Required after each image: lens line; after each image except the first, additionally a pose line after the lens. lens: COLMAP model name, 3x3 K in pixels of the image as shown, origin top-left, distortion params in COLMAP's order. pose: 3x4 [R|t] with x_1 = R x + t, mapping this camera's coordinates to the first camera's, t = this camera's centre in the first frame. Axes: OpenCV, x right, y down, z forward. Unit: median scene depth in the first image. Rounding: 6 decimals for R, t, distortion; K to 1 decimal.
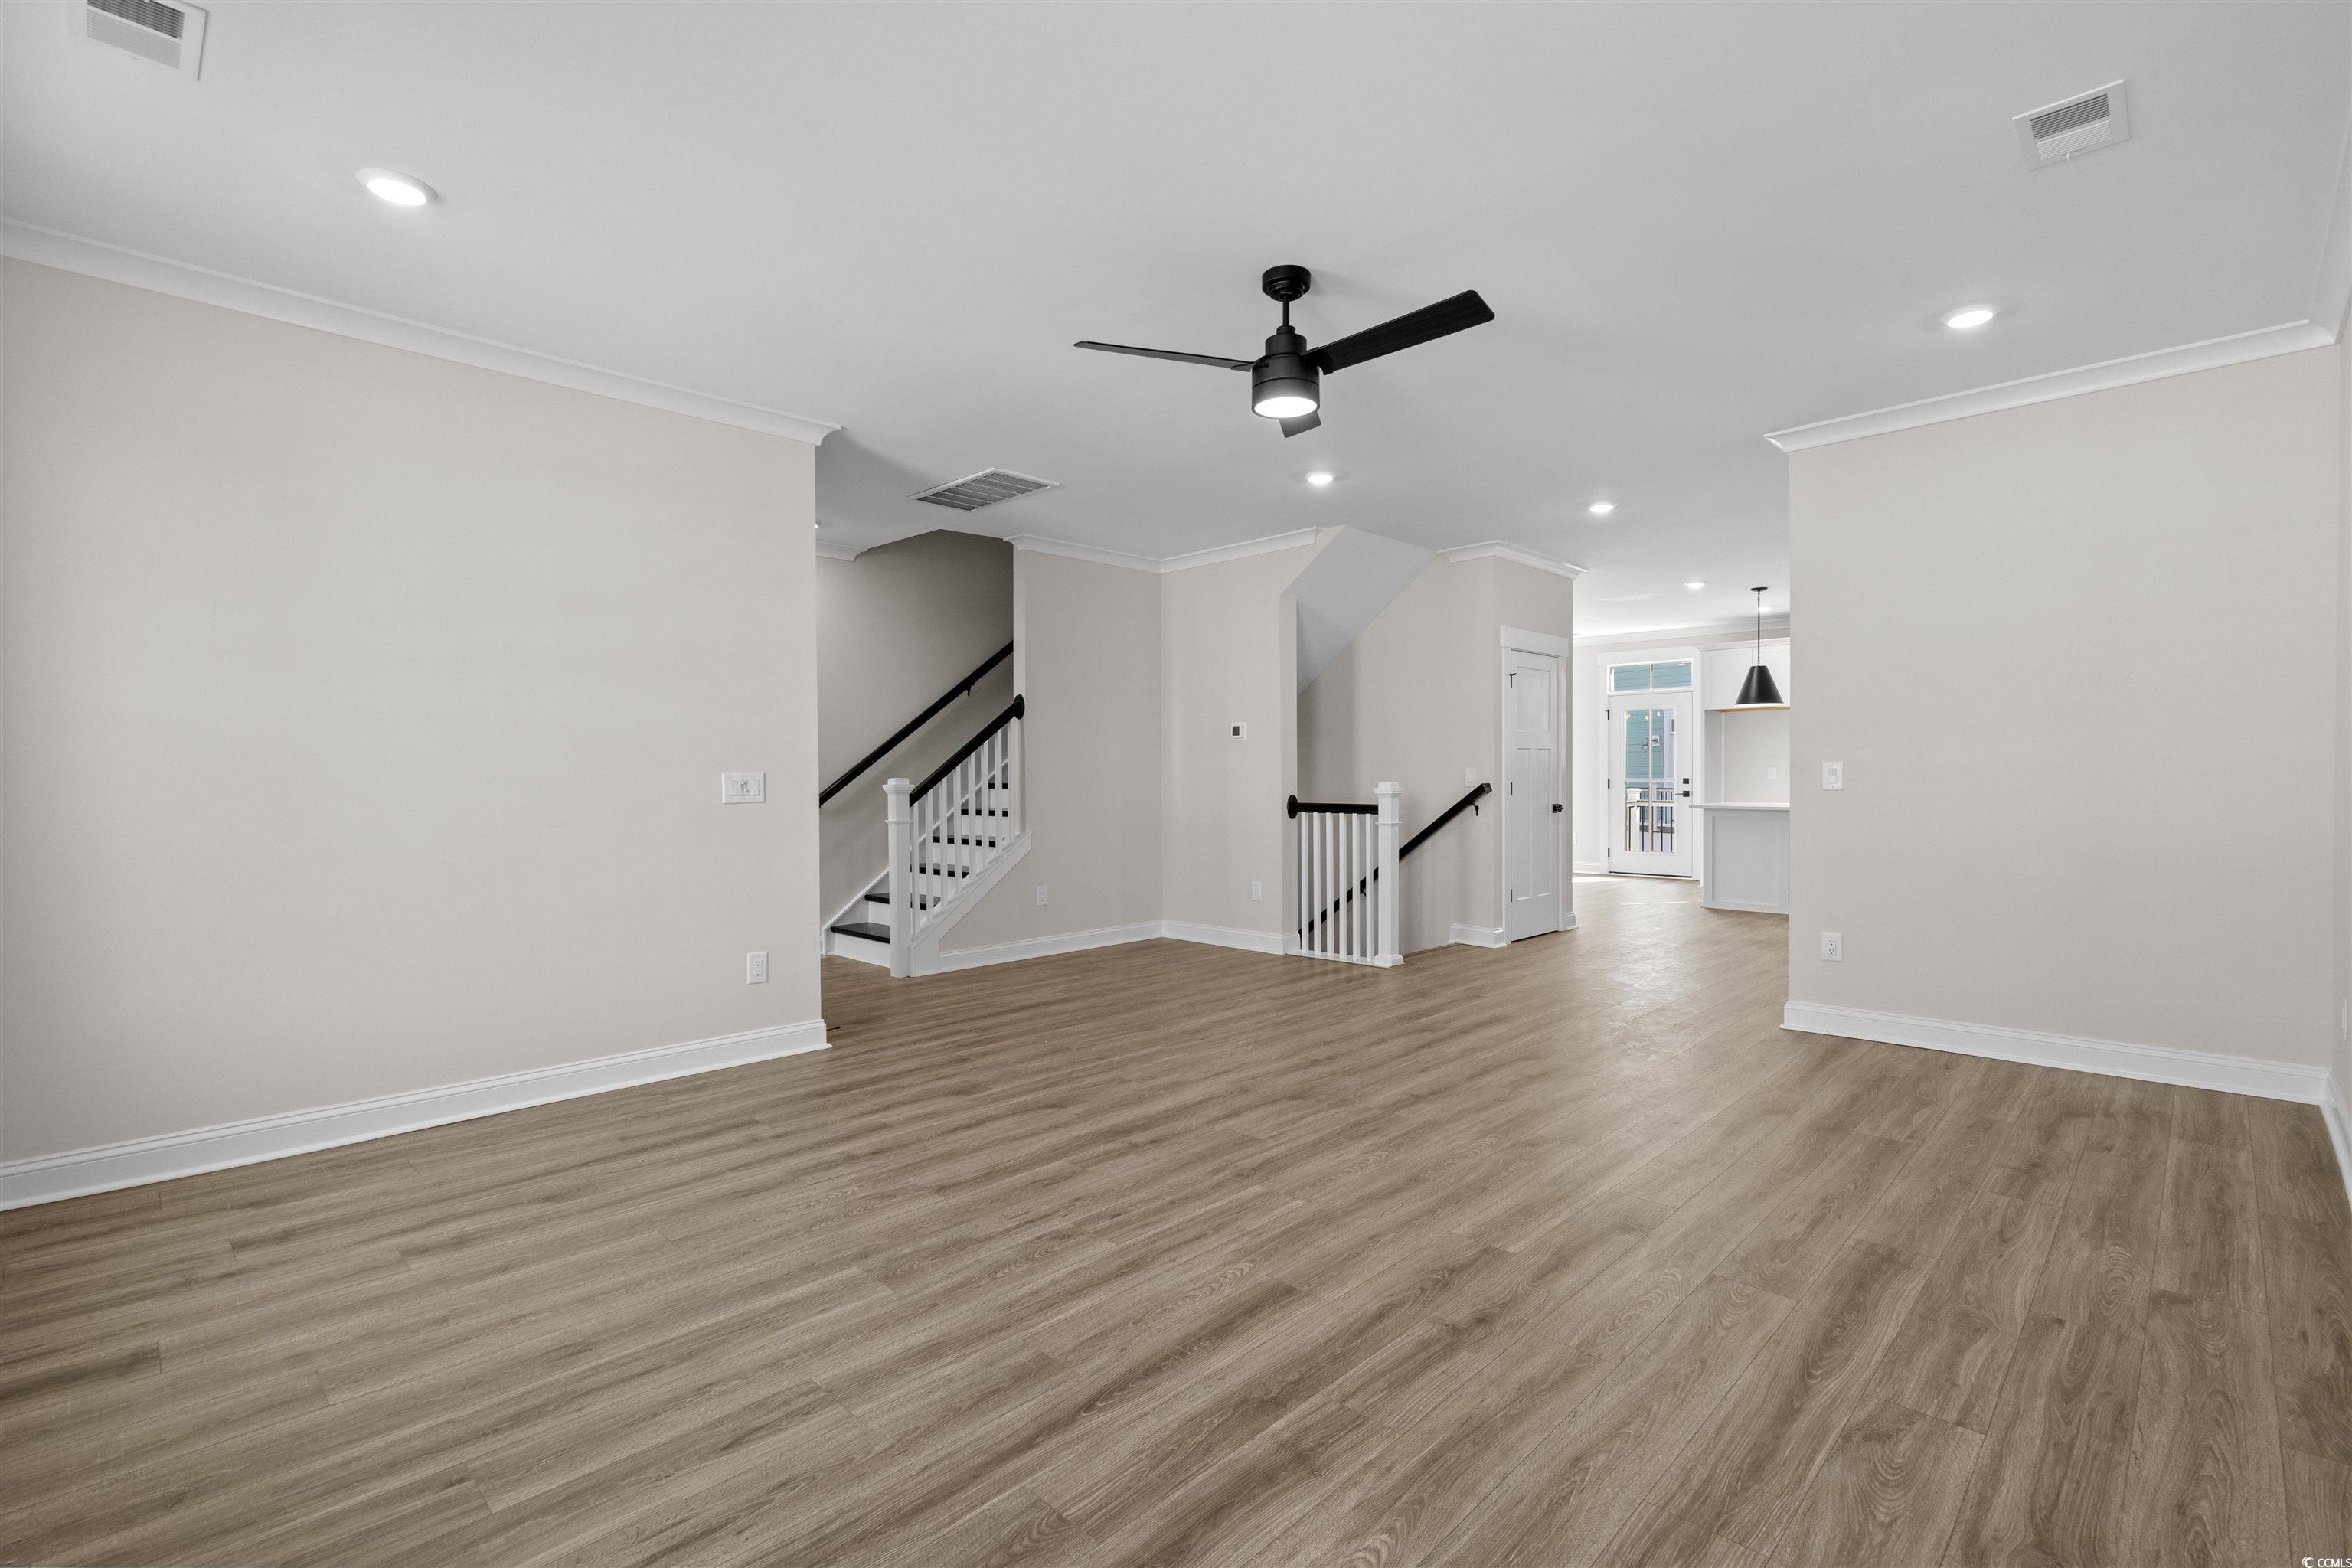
lens RADIAL K [[1069.6, 0, 1179.1], [0, 1069.6, 797.7], [0, 0, 1]] dist [-0.002468, -0.000245]
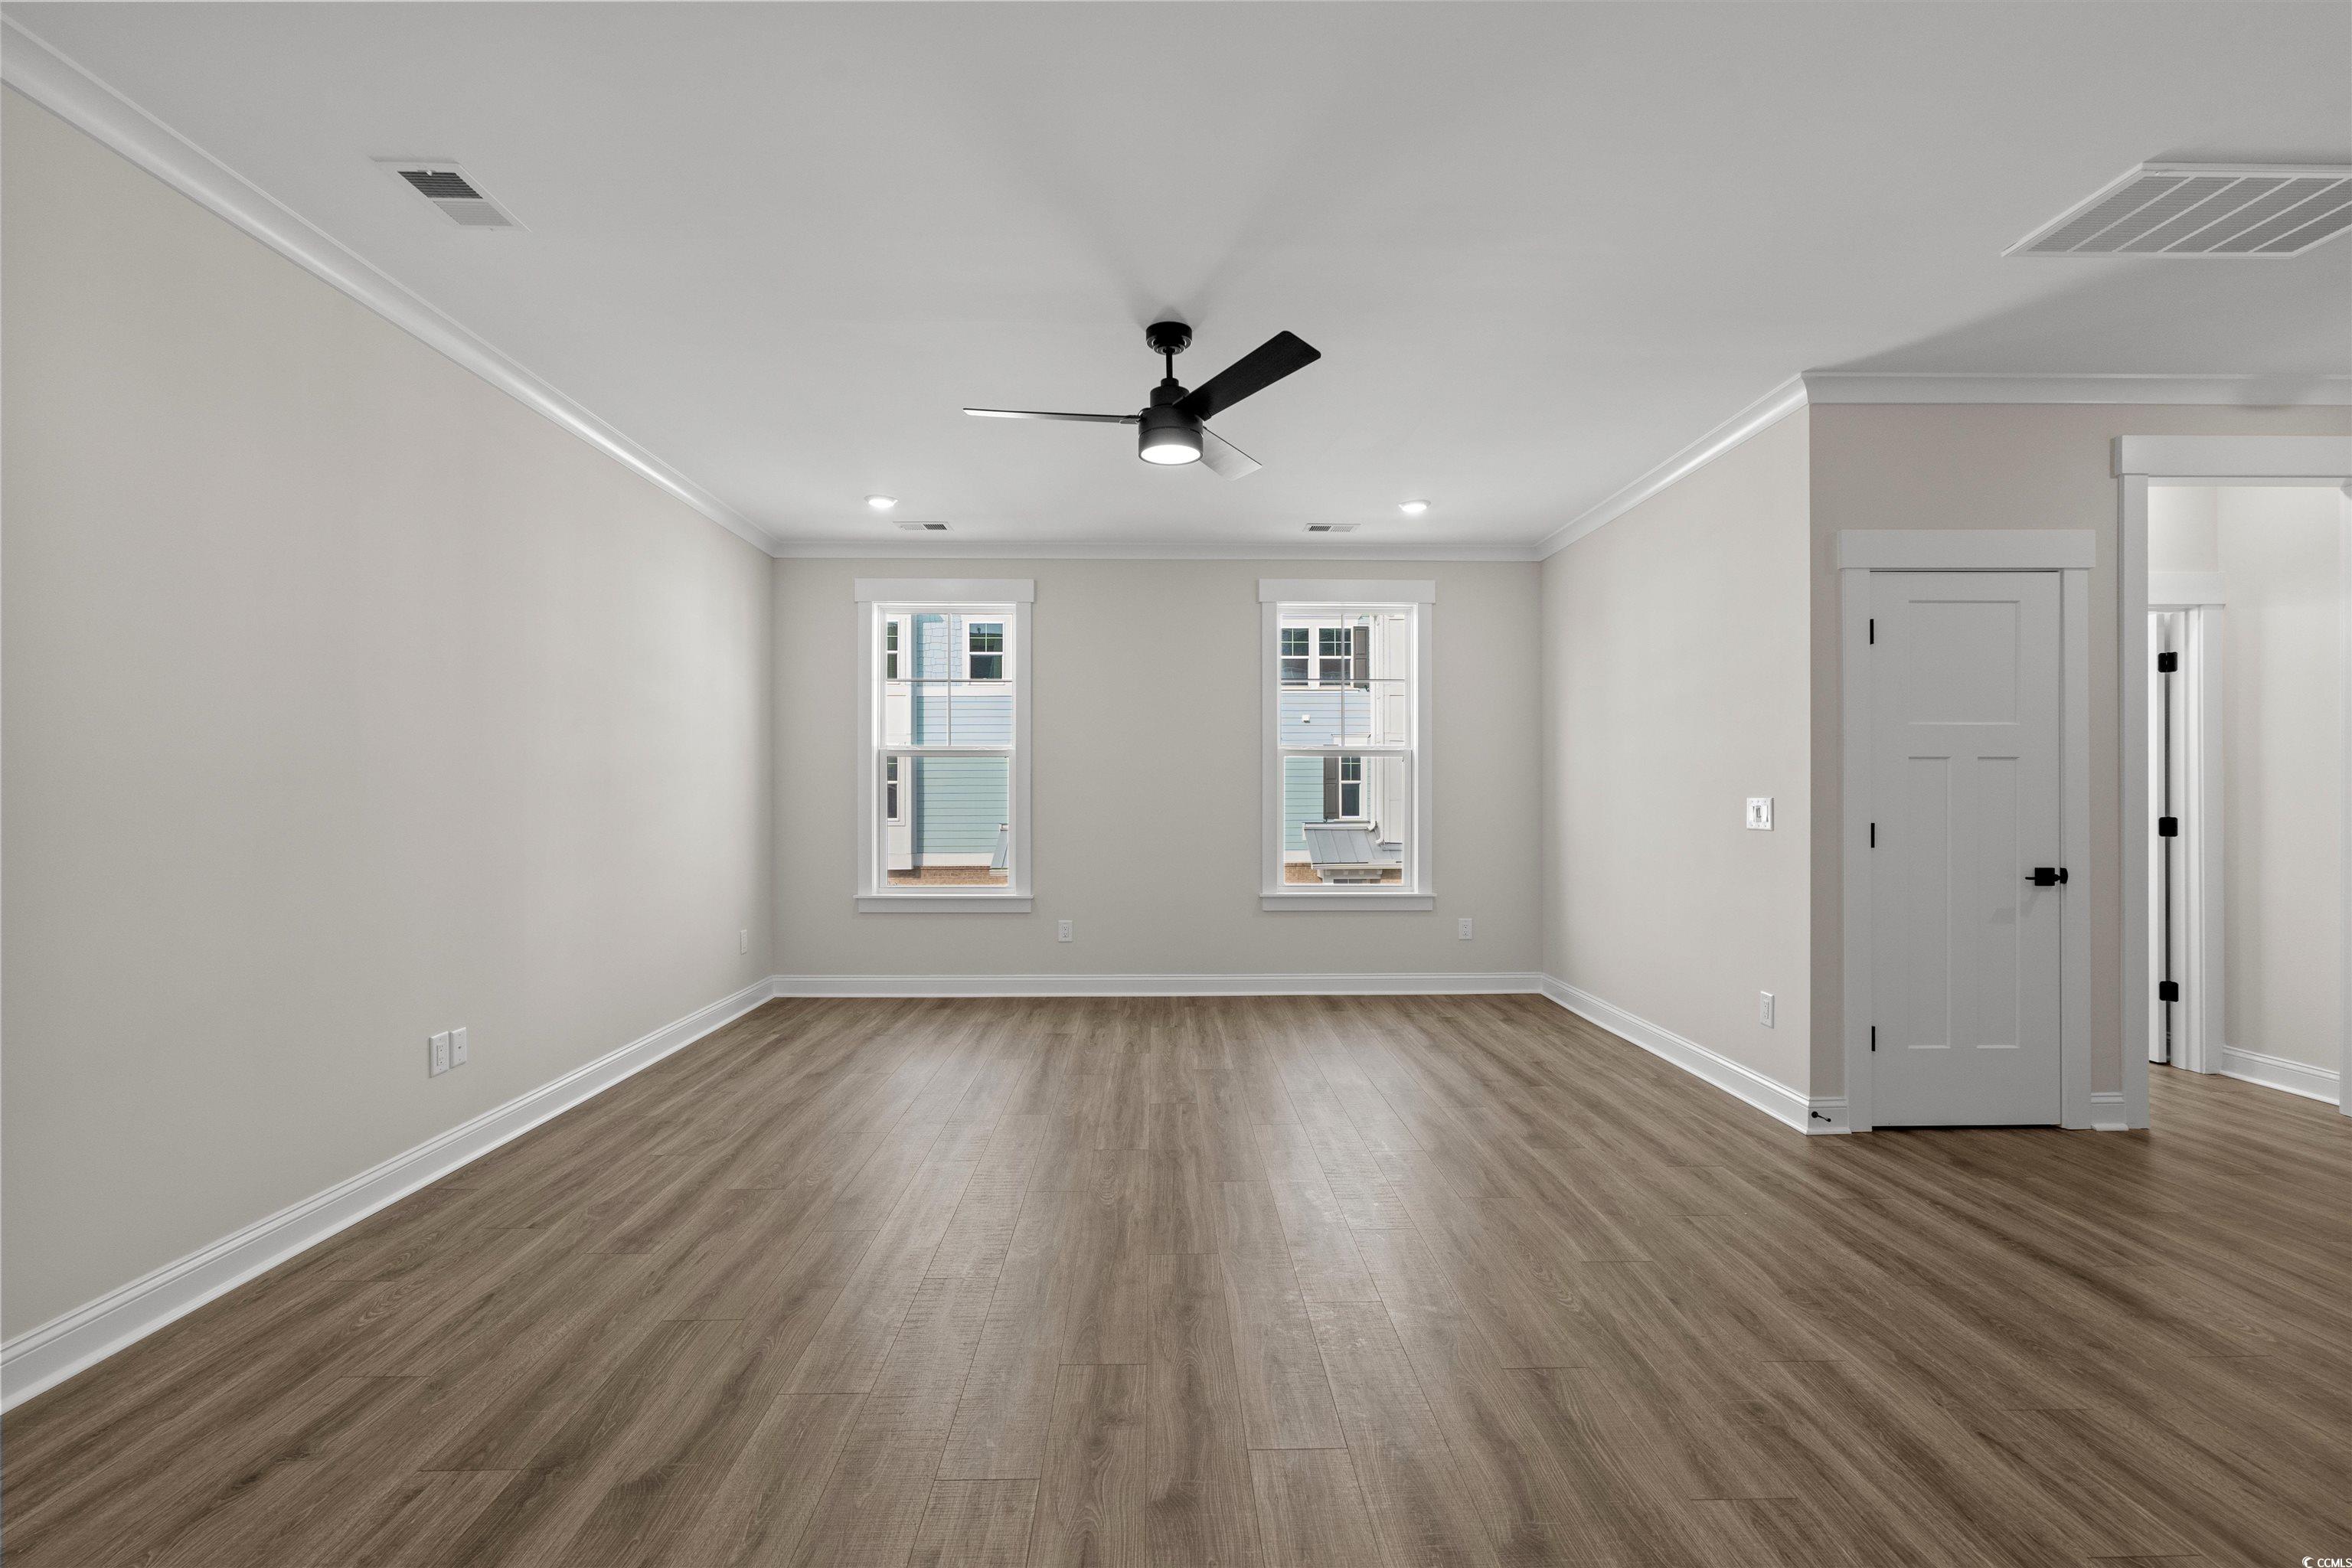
lens RADIAL K [[1069.6, 0, 1179.1], [0, 1069.6, 797.7], [0, 0, 1]] dist [-0.002468, -0.000245]
pose [[-0.702480, 0.008910, -0.711648, 0.920988], [-0.009967, 0.999700, 0.022355, -0.058326], [0.711634, 0.022797, -0.702180, 1.910406]]
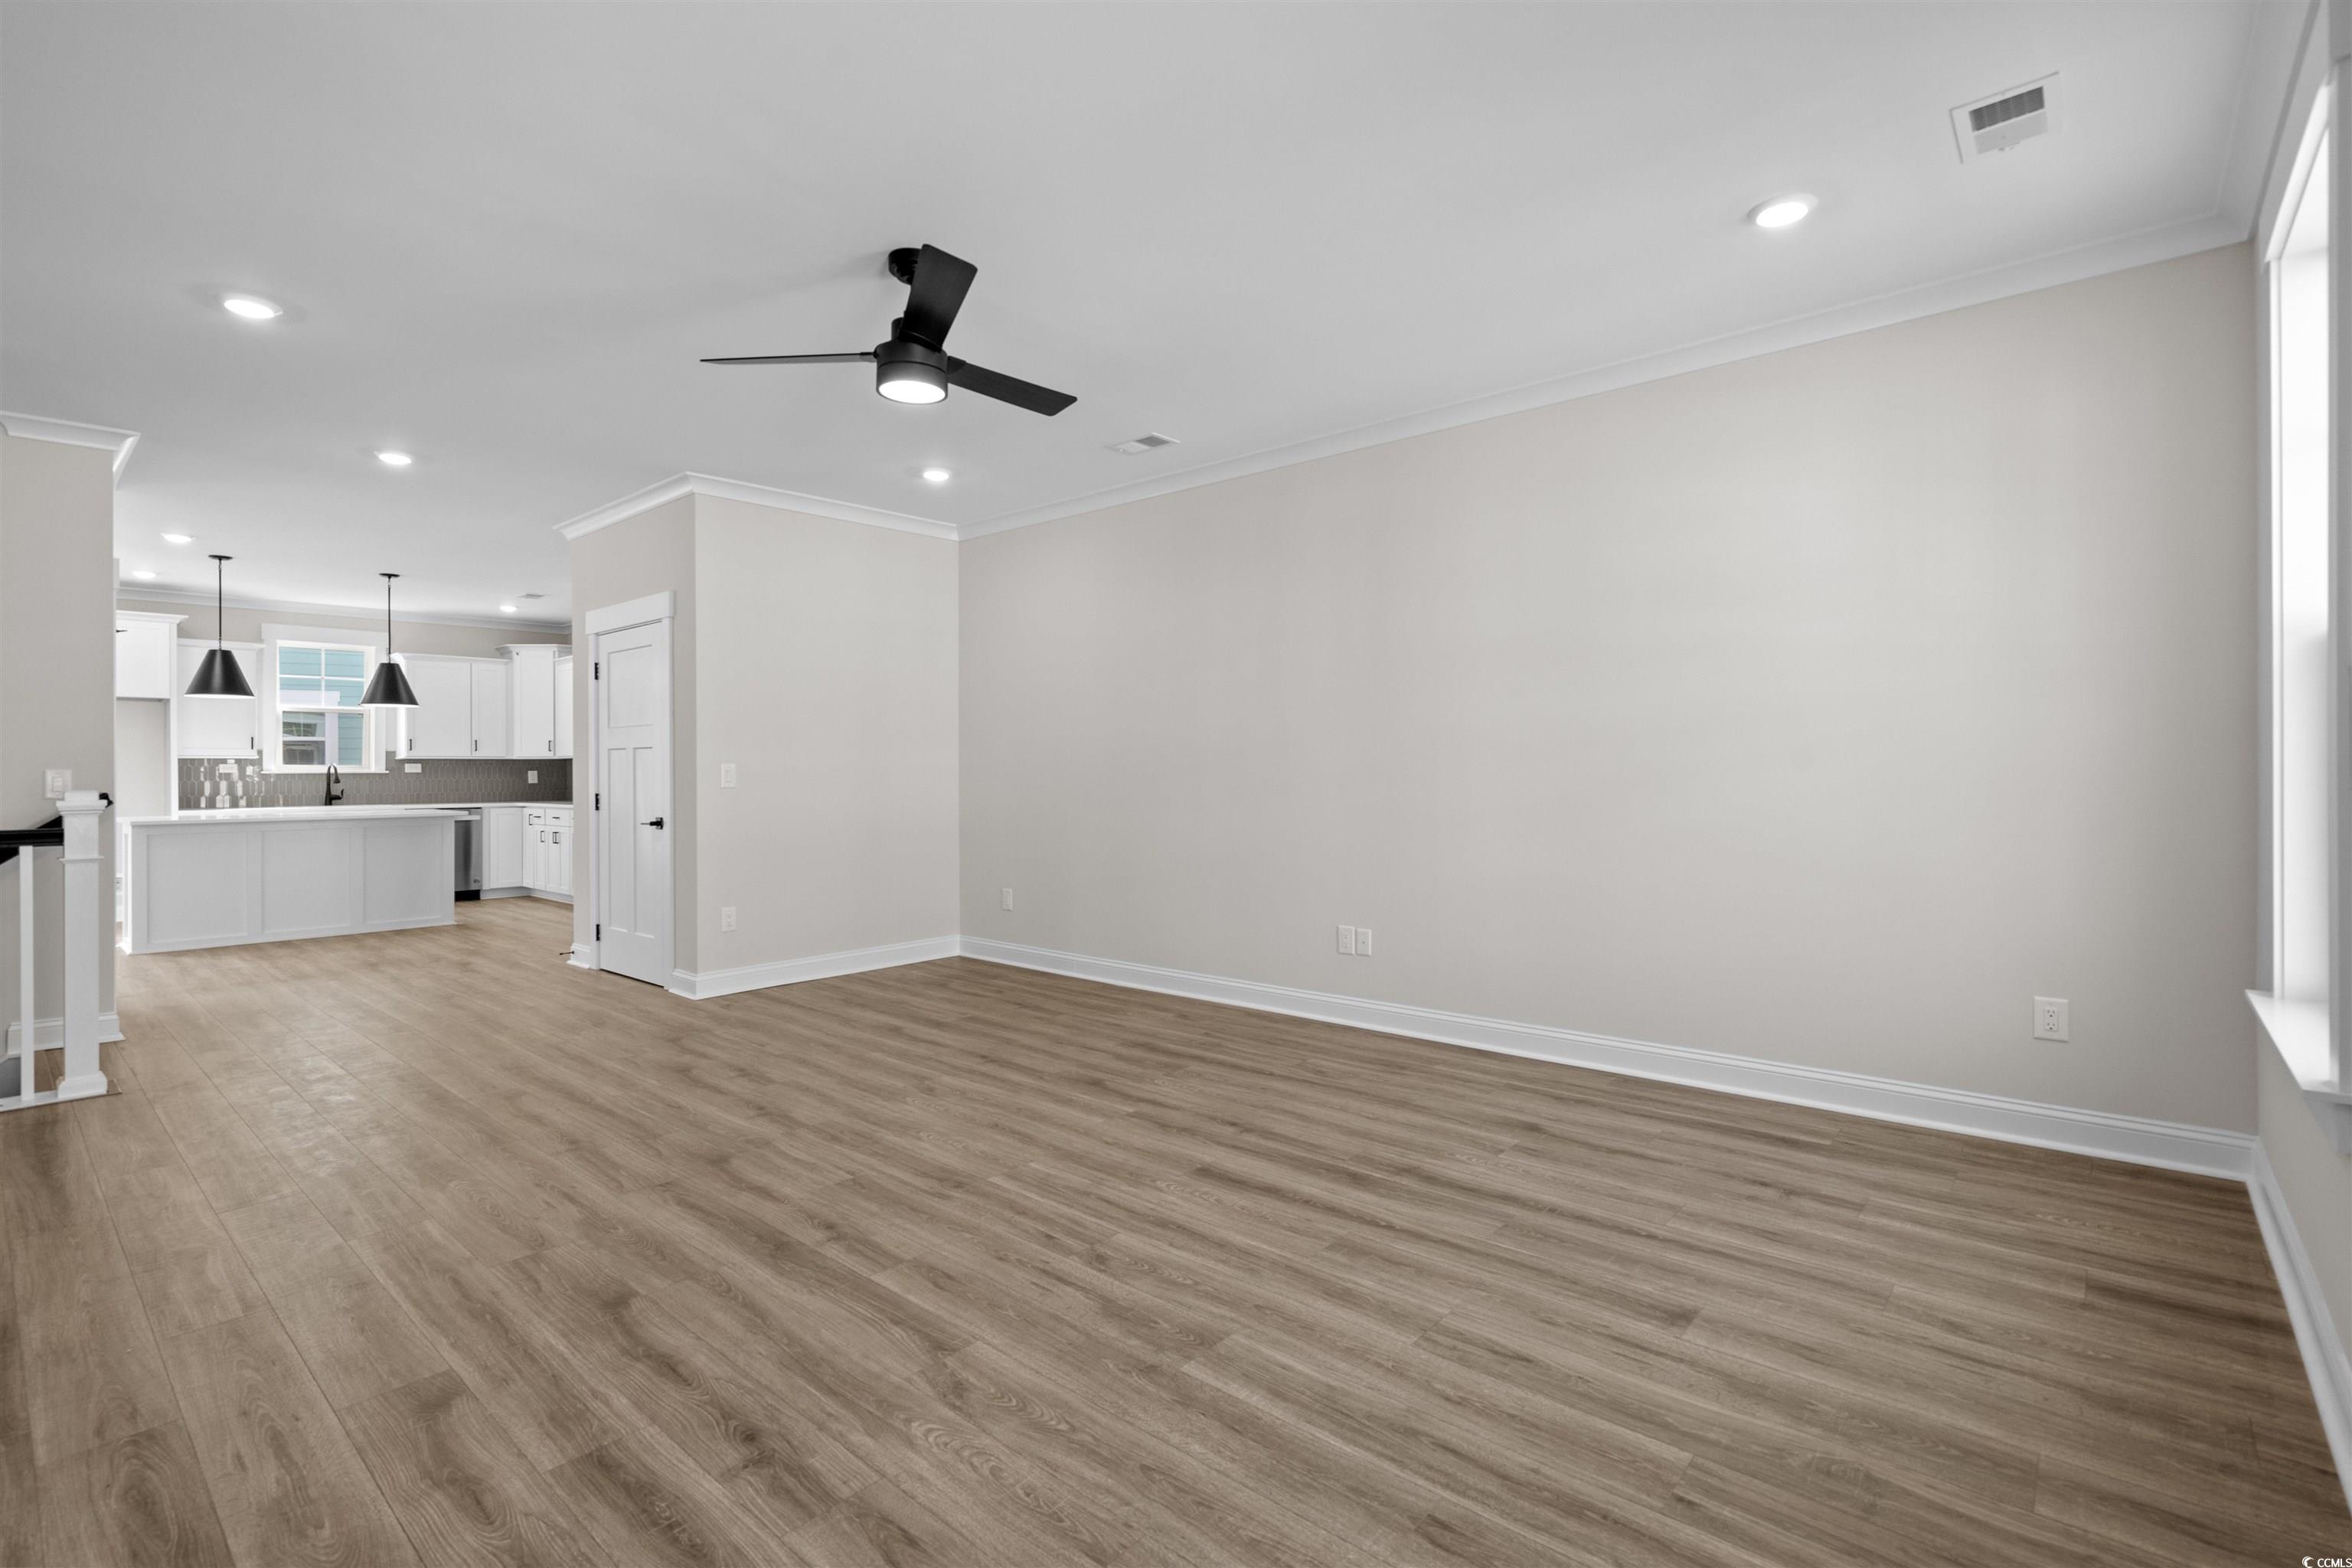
lens RADIAL K [[1045.4, 0, 1176.0], [0, 1045.4, 784.0], [0, 0, 1]] dist [0.002260, 0.000252]
pose [[-0.053134, -0.005315, 0.998573, -0.951692], [0.026085, 0.999637, 0.006708, -0.013935], [-0.998247, 0.026404, -0.052976, 0.891094]]
